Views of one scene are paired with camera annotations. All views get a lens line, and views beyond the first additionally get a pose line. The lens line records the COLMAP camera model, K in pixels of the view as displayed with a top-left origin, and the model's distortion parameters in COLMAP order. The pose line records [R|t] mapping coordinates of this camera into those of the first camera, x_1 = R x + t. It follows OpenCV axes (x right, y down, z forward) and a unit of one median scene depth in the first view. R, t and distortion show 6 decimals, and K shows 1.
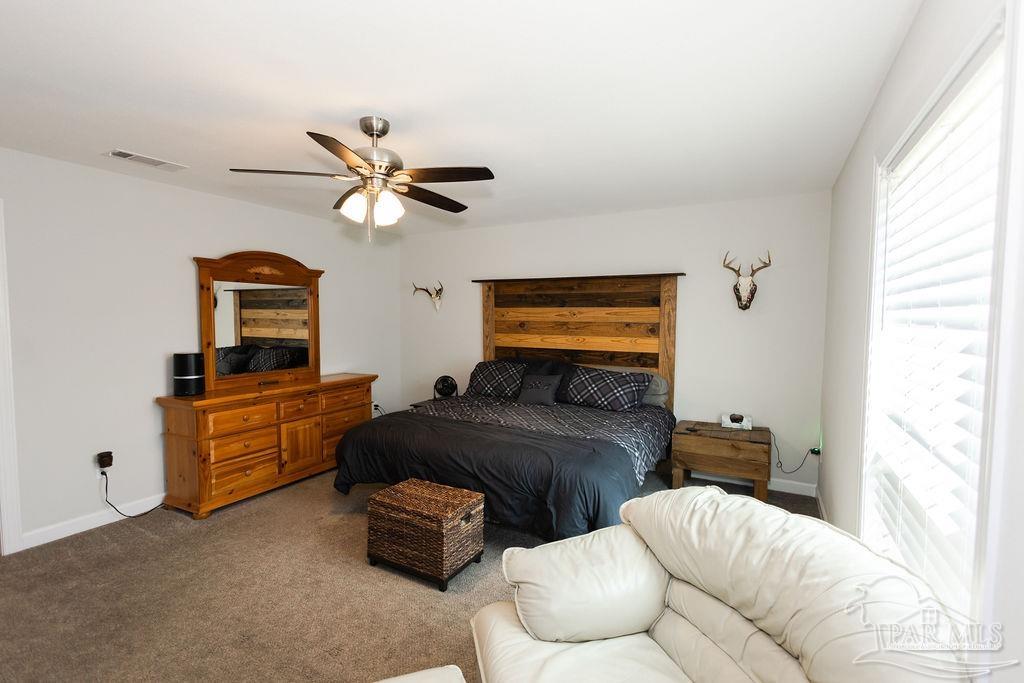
lens RADIAL K [[477.1, 0, 519.4], [0, 477.1, 339.2], [0, 0, 1]] dist [0.005181, 0.000362]
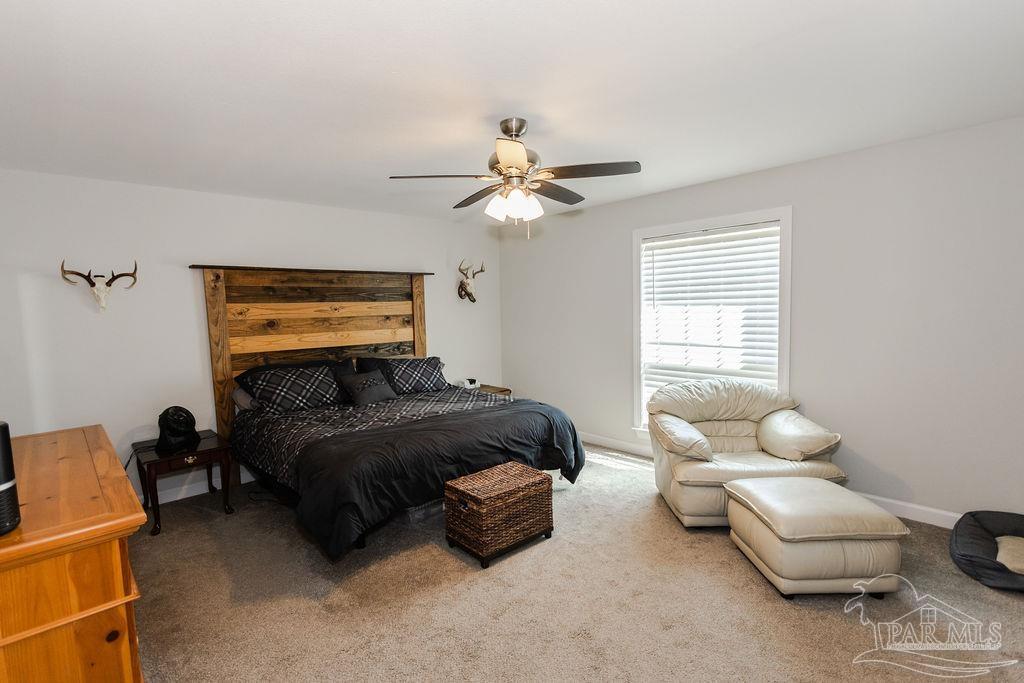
lens RADIAL K [[477.1, 0, 517.4], [0, 477.1, 347.3], [0, 0, 1]] dist [0.005181, 0.000362]
pose [[0.325294, -0.094983, 0.940831, -0.689105], [0.074606, 0.994419, 0.074598, -0.021573], [-0.942665, 0.045925, 0.330565, 0.360679]]
